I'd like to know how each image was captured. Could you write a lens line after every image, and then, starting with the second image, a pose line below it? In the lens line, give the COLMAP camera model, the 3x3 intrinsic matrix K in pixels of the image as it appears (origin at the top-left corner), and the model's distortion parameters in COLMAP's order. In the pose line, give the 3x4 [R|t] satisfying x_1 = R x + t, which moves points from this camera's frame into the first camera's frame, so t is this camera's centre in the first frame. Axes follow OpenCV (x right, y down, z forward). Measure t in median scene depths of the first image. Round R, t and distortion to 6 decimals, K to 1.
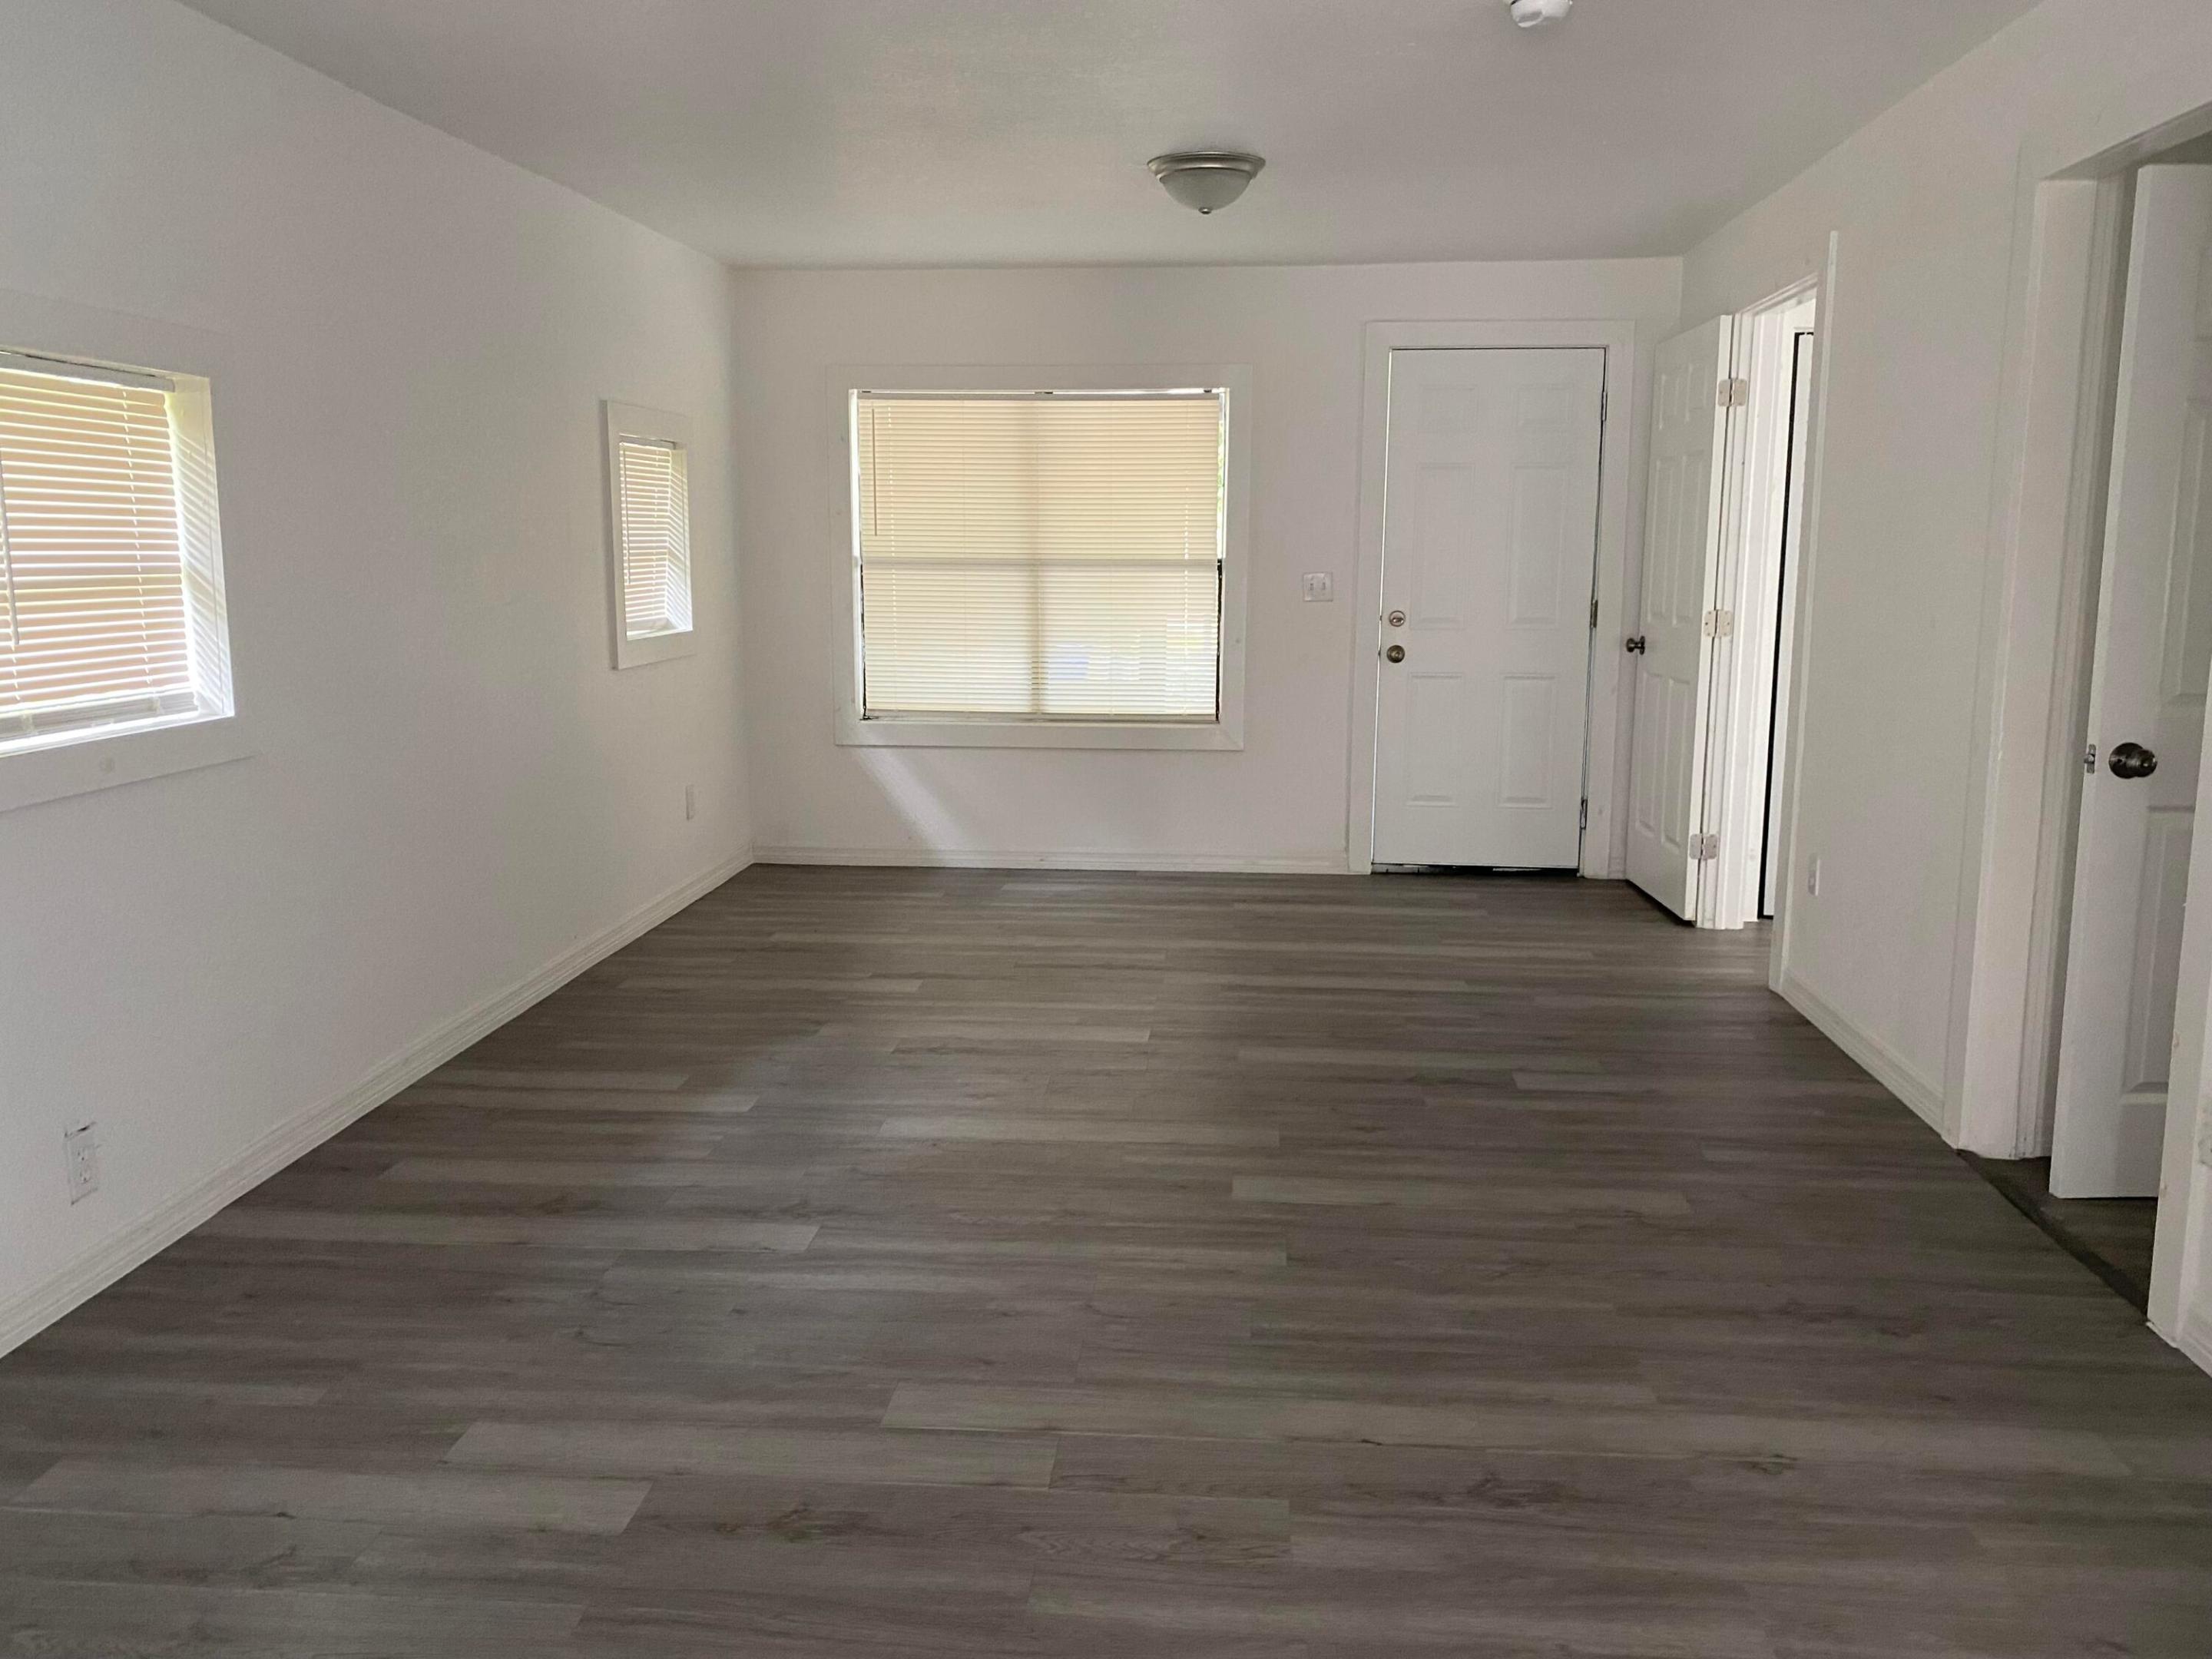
lens RADIAL K [[1697.6, 0, 1099.7], [0, 1697.6, 824.6], [0, 0, 1]] dist [0.062331, -0.051953]
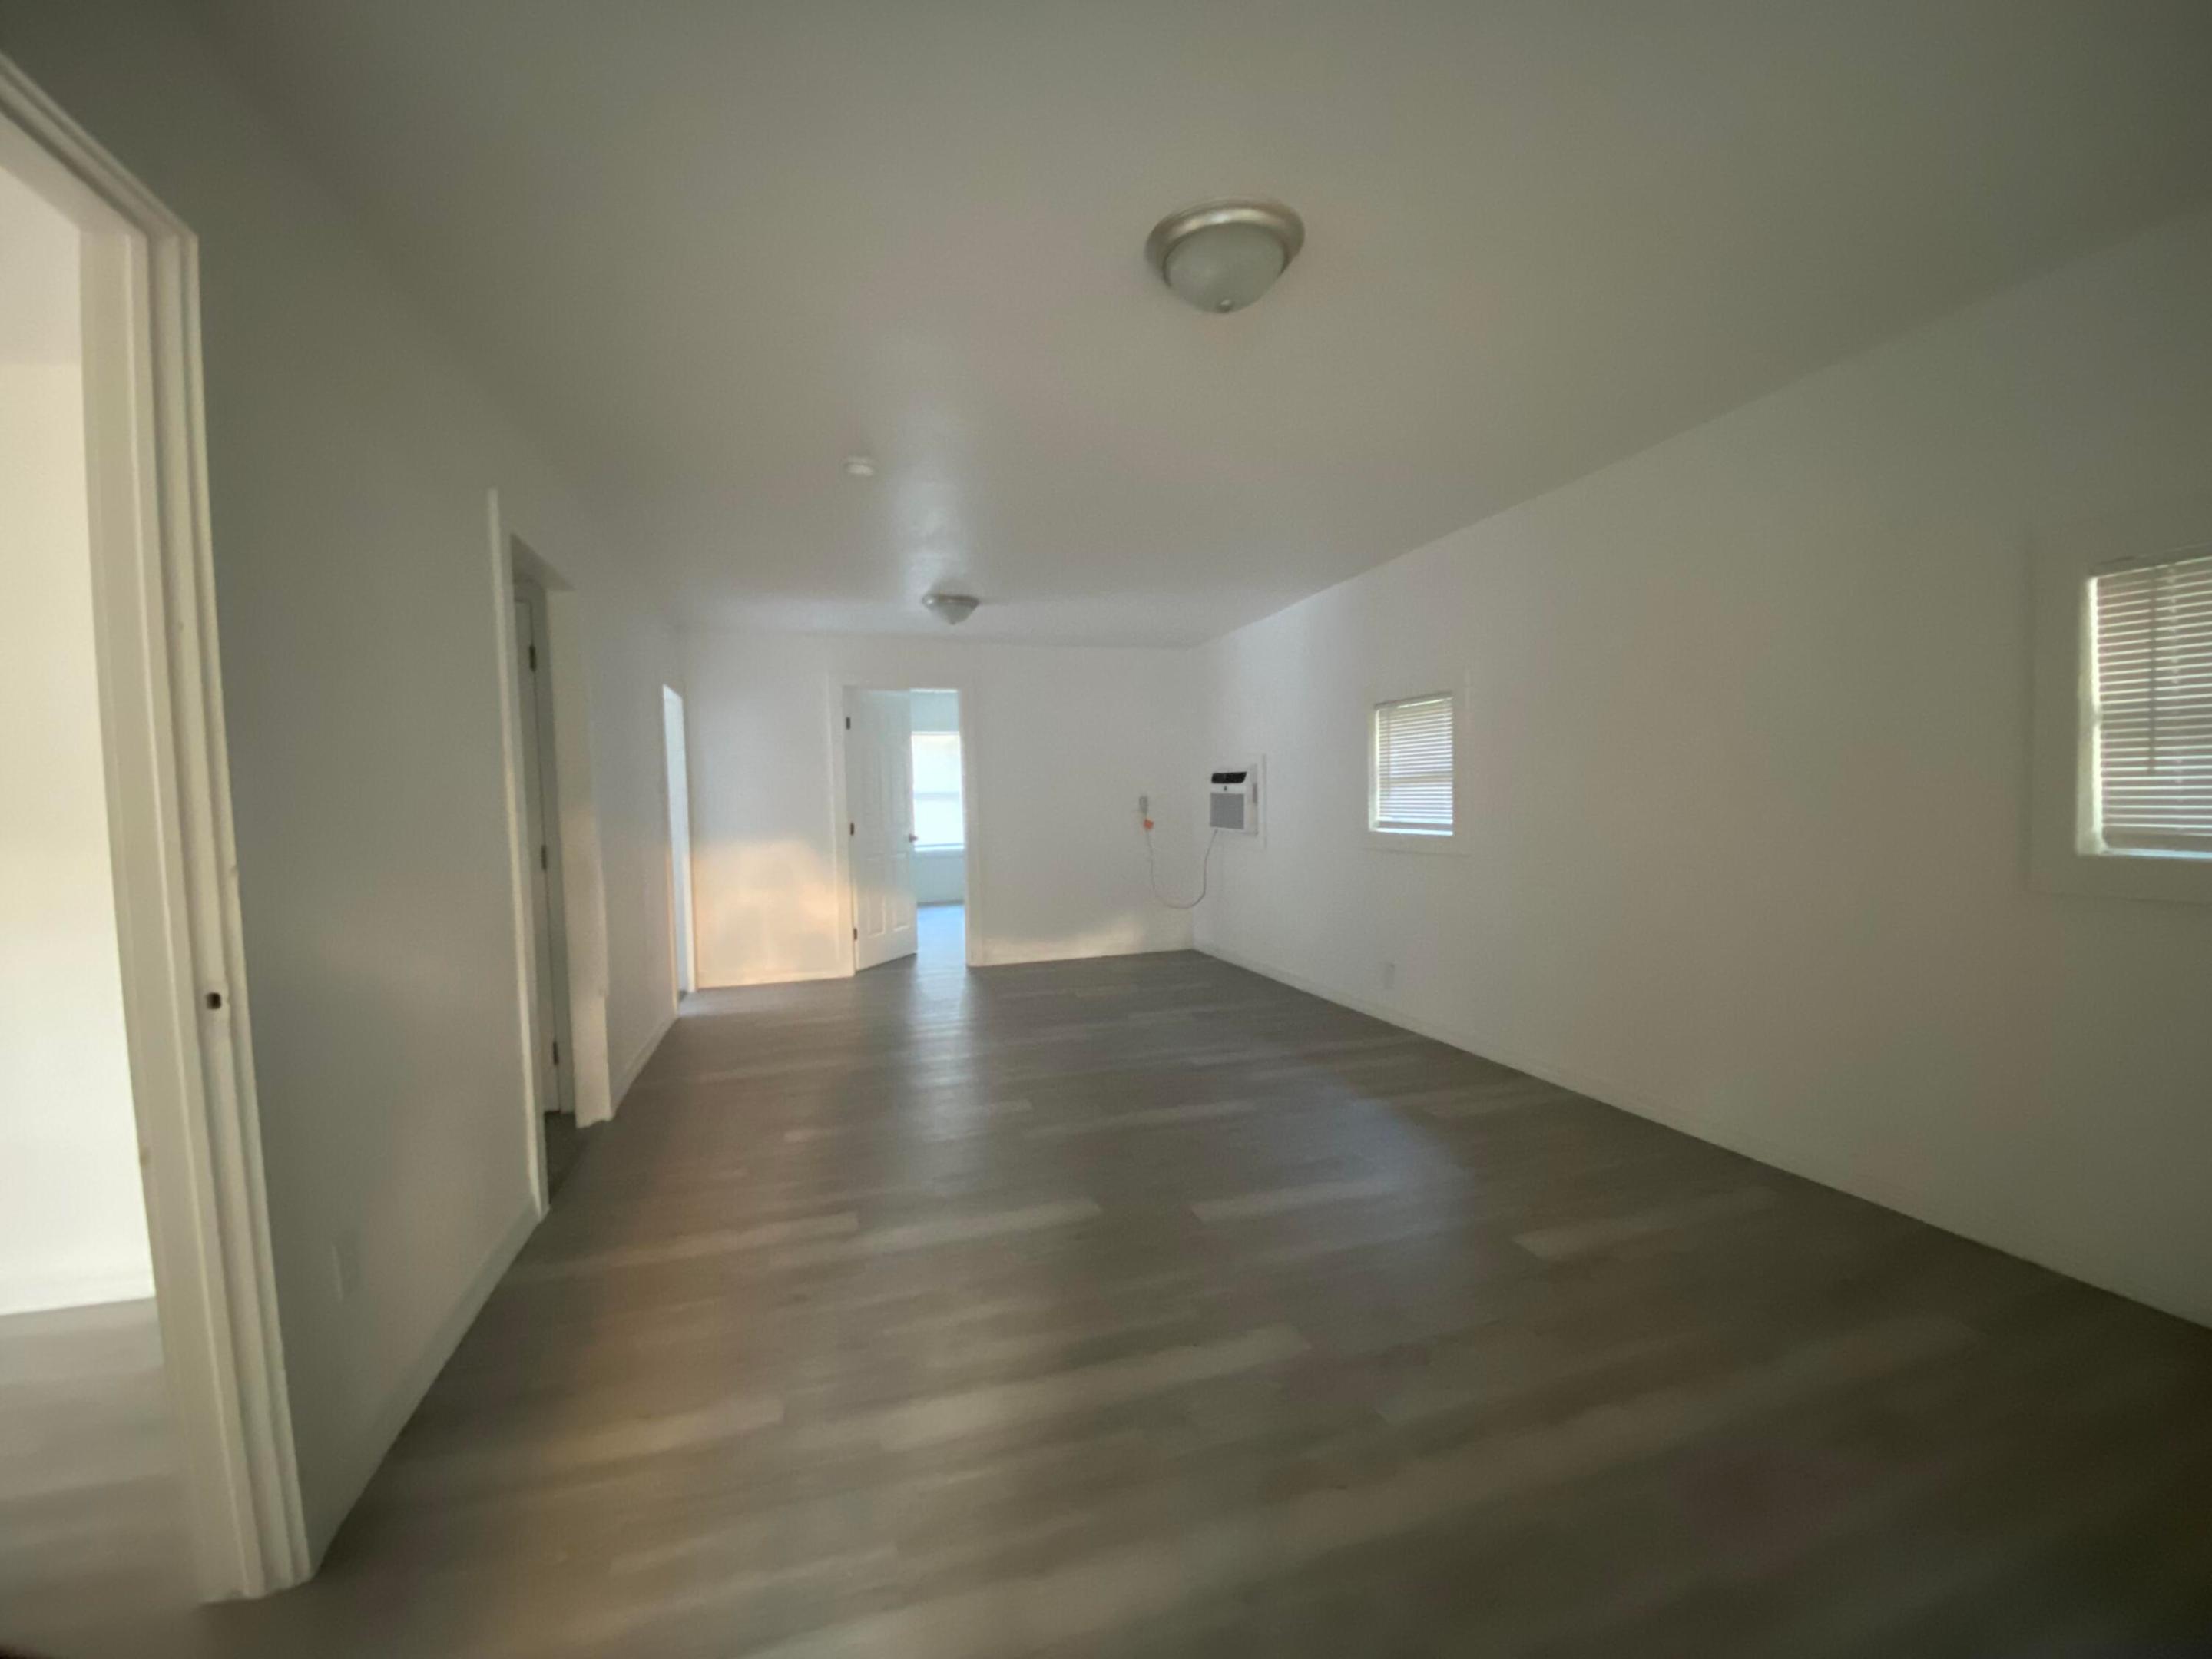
lens RADIAL K [[892.8, 0, 1106.0], [0, 892.8, 829.5], [0, 0, 1]] dist [-0.000240, -0.000171]
pose [[-0.917924, 0.046444, -0.394029, 0.326269], [-0.043152, 0.975547, 0.215514, -0.262043], [0.394403, 0.214828, -0.893474, 1.622400]]
